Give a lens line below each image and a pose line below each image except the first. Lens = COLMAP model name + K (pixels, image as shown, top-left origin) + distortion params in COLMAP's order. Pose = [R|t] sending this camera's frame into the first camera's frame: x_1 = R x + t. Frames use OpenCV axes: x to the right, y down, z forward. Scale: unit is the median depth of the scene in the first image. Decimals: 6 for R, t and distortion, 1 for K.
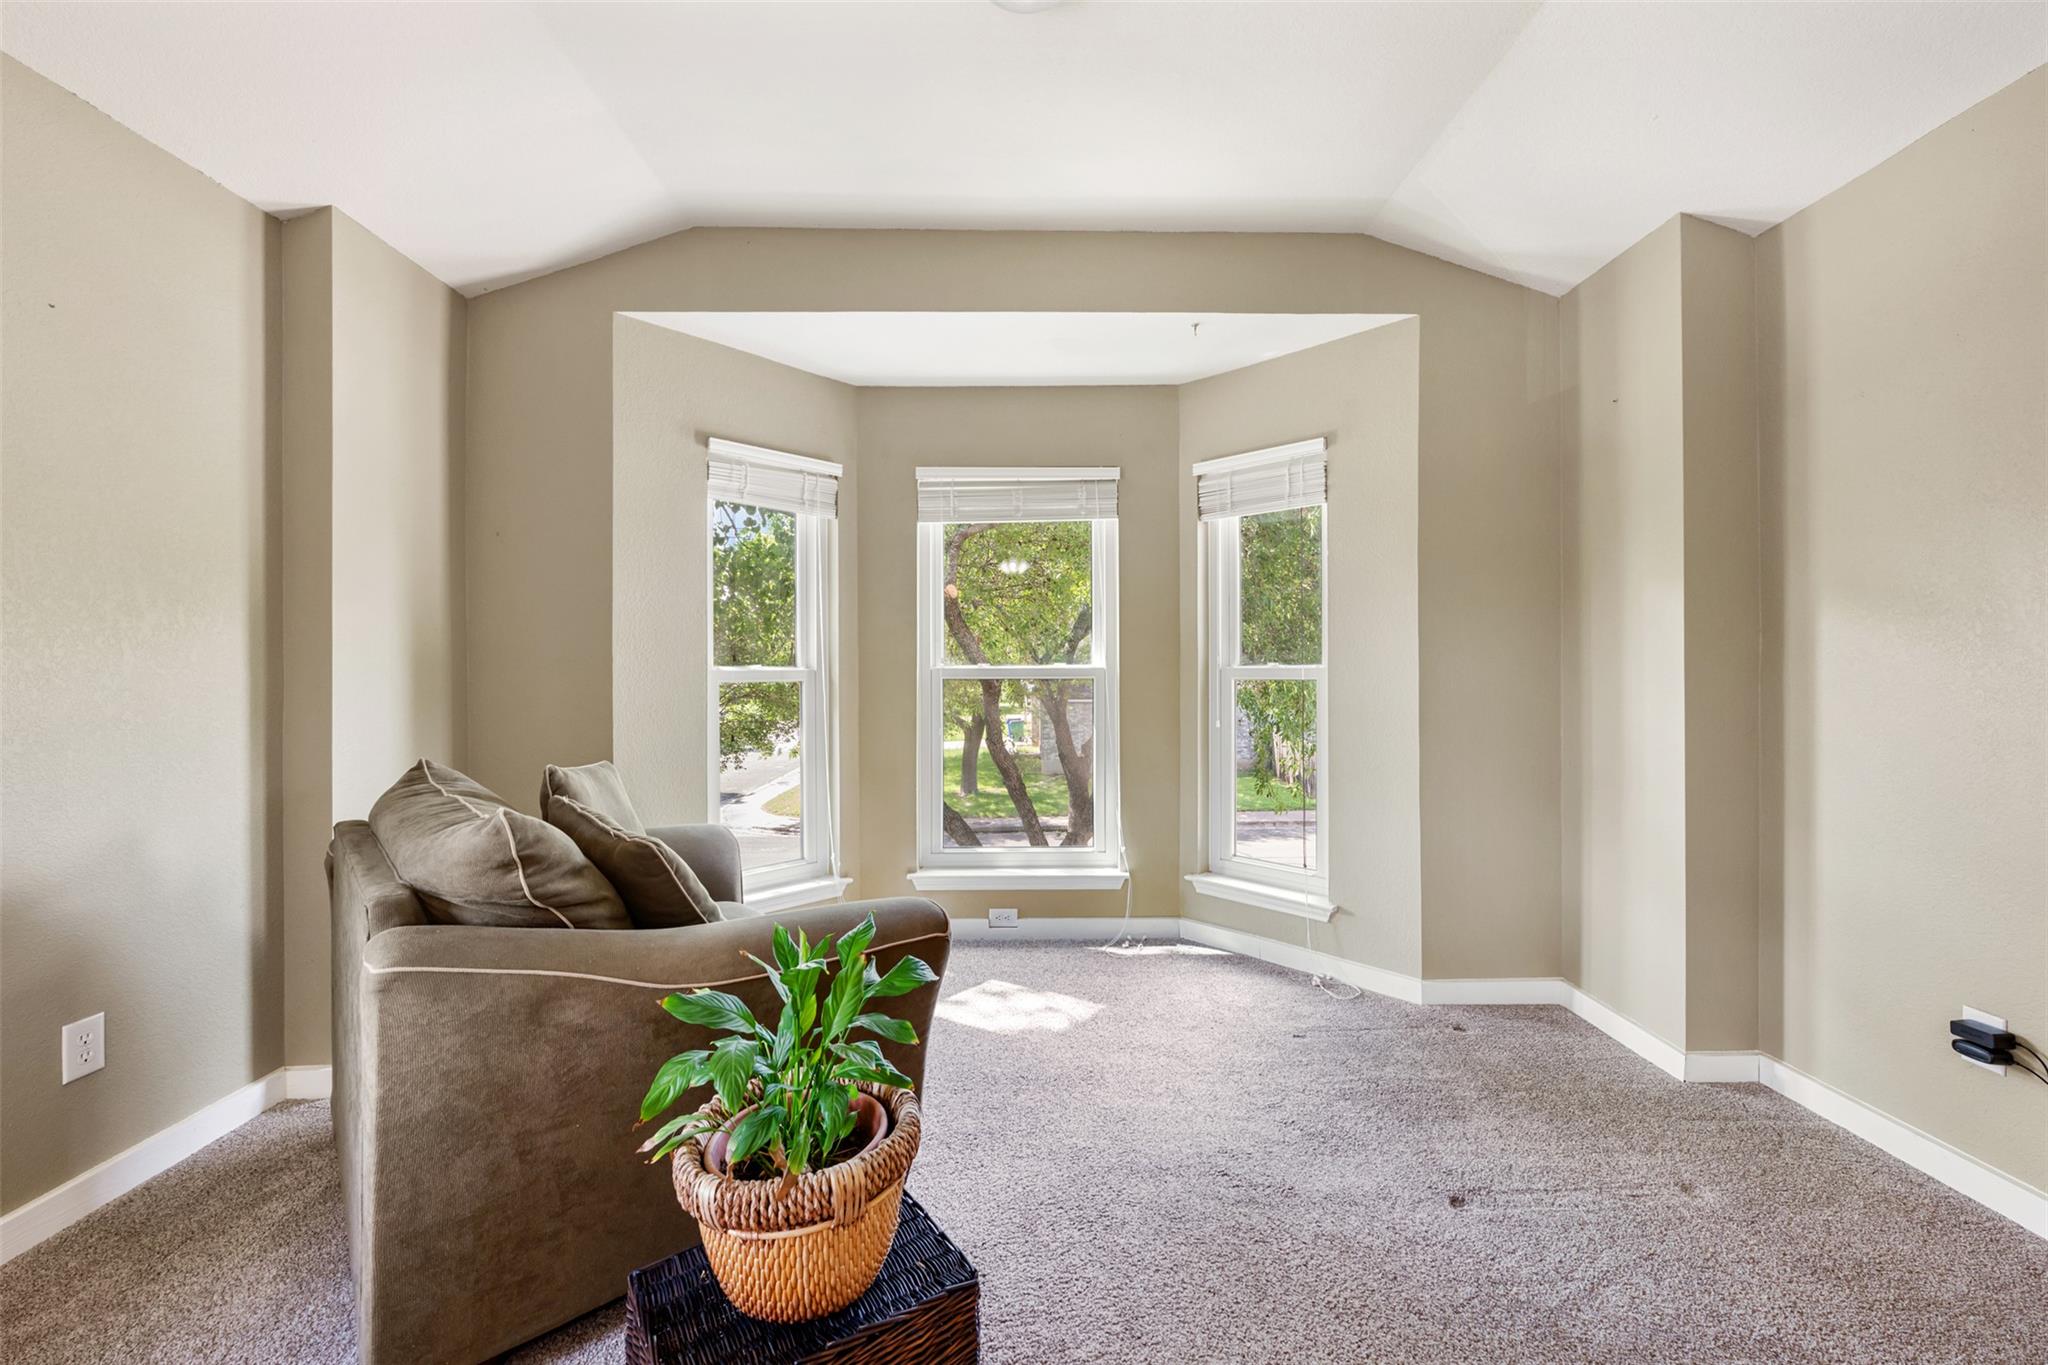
lens RADIAL K [[806.1, 0, 1020.2], [0, 806.1, 669.7], [0, 0, 1]] dist [-0.001592, -0.000029]
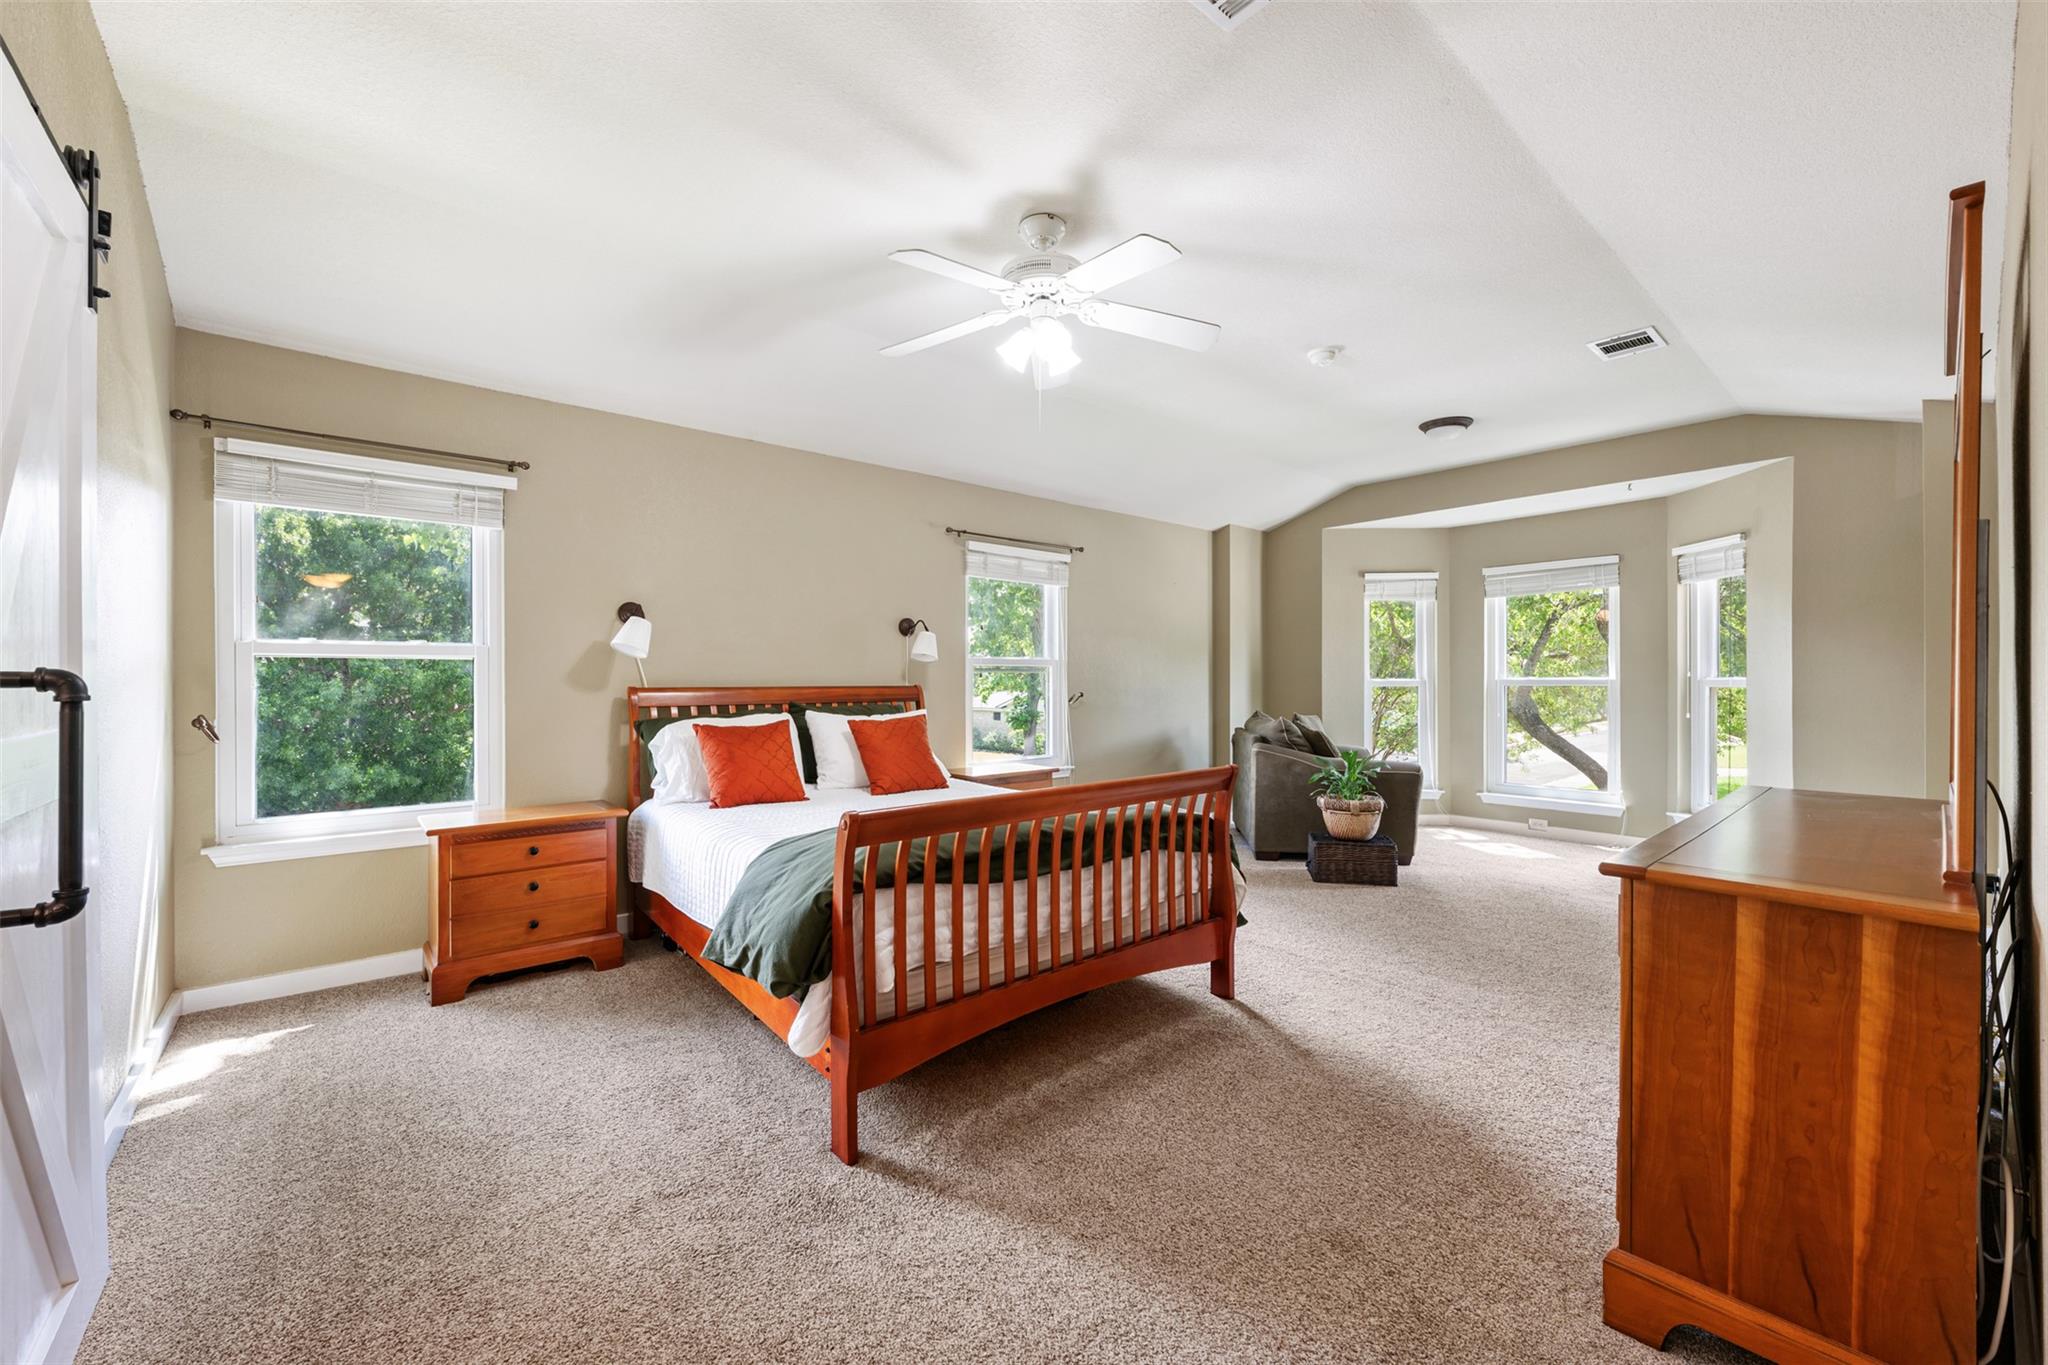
lens RADIAL K [[806.1, 0, 1023.9], [0, 806.1, 680.7], [0, 0, 1]] dist [-0.001592, -0.000029]
pose [[0.638874, 0.003696, -0.769302, 0.831287], [-0.002763, 0.999993, 0.002510, -0.000025], [0.769306, 0.000522, 0.638880, -1.304159]]
